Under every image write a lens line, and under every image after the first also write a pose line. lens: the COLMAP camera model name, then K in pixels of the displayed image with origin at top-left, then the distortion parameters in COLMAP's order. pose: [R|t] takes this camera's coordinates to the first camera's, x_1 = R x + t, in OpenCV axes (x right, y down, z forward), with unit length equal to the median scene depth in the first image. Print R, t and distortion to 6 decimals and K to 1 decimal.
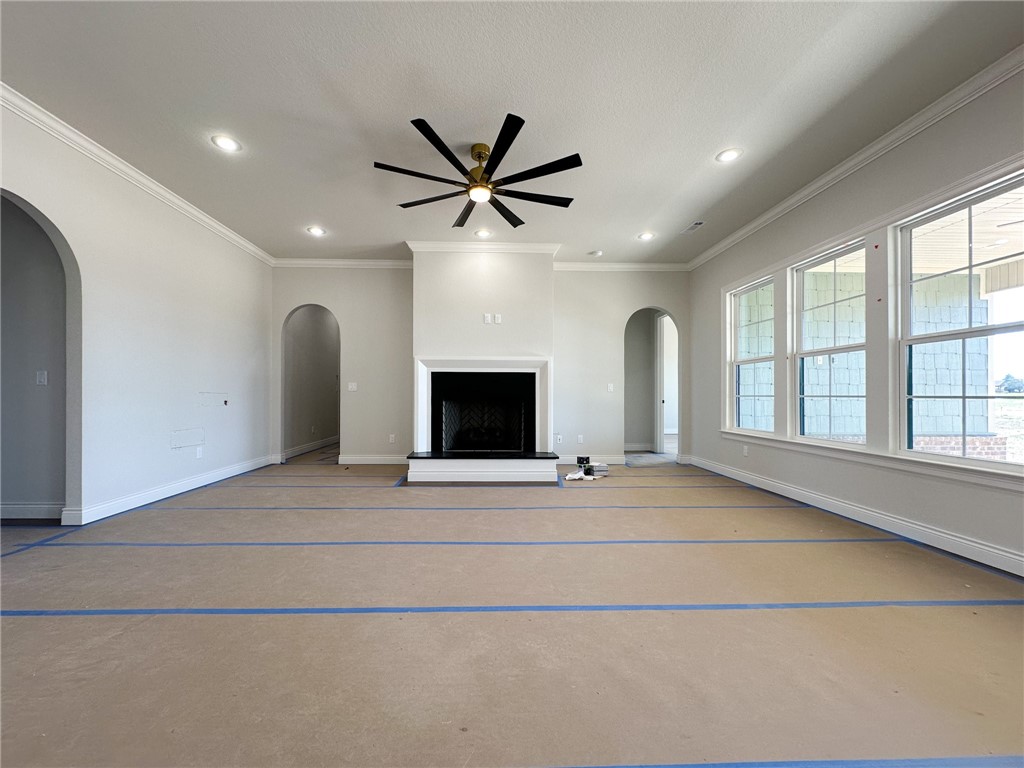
lens RADIAL K [[416.4, 0, 495.3], [0, 416.4, 393.2], [0, 0, 1]] dist [0.009743, -0.000068]
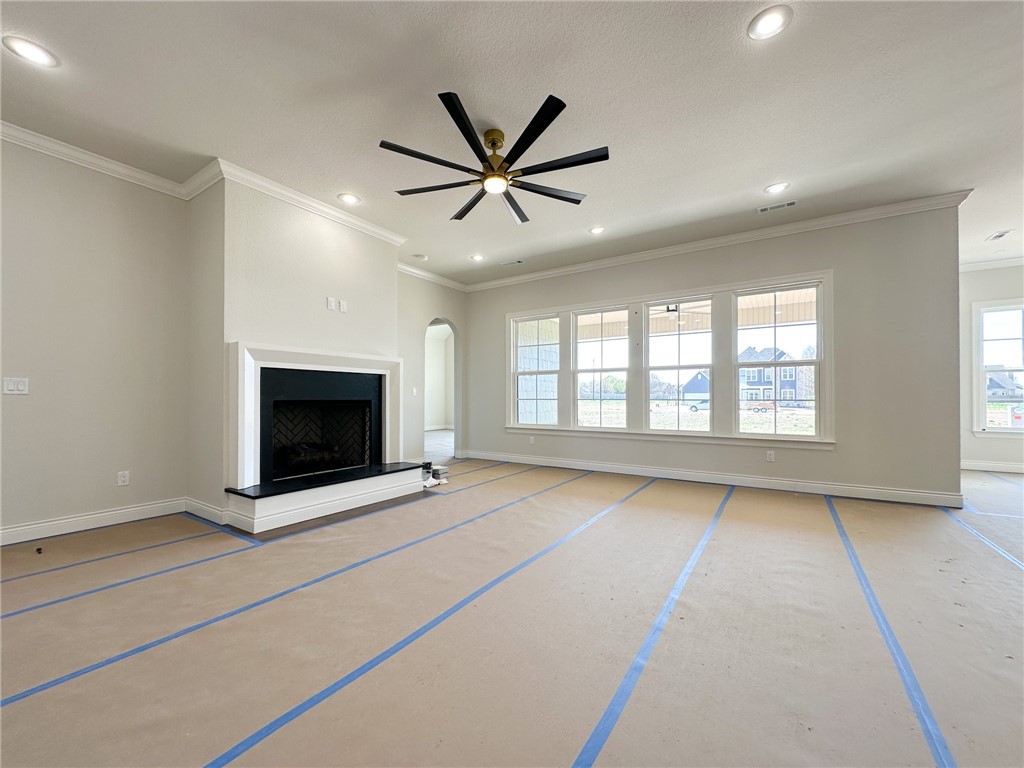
lens RADIAL K [[416.4, 0, 495.3], [0, 416.4, 393.2], [0, 0, 1]] dist [0.009743, -0.000068]
pose [[0.583012, 0.005423, 0.812445, -0.490964], [0.002047, 0.999965, -0.008143, -0.001890], [-0.812461, 0.006410, 0.582980, 0.291348]]
